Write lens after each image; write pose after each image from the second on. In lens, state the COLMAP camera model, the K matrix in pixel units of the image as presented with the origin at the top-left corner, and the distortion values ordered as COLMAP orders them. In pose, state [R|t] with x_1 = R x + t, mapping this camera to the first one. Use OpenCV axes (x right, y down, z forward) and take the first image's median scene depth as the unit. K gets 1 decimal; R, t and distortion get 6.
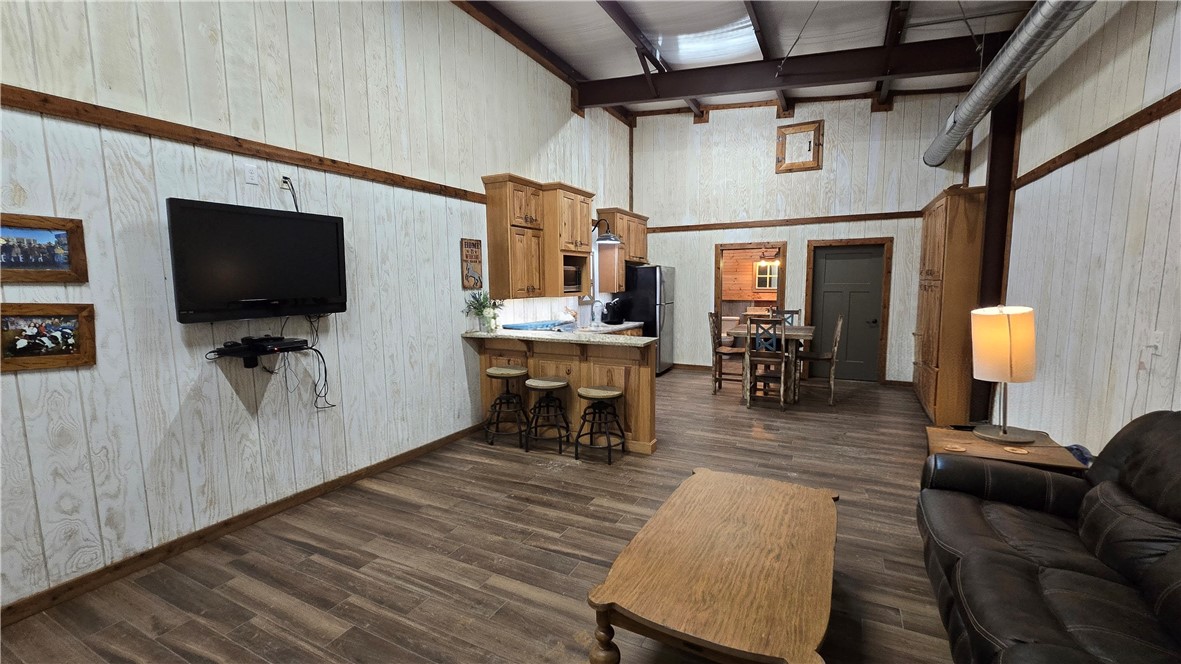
lens RADIAL K [[481.7, 0, 594.6], [0, 481.7, 334.6], [0, 0, 1]] dist [-0.002856, 0.000145]
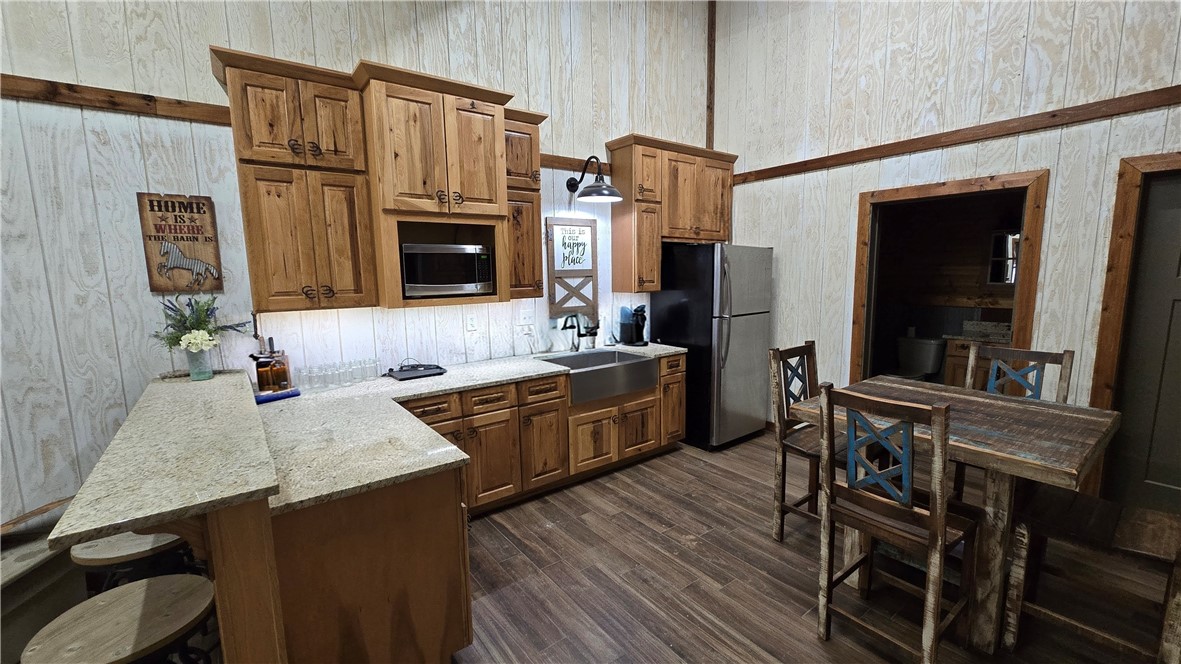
lens RADIAL K [[481.7, 0, 588.4], [0, 481.7, 334.2], [0, 0, 1]] dist [-0.002856, 0.000145]
pose [[0.896563, 0.055965, -0.439366, 0.249988], [-0.043482, 0.998315, 0.038433, -0.060572], [0.440777, -0.015354, 0.897485, 0.497497]]
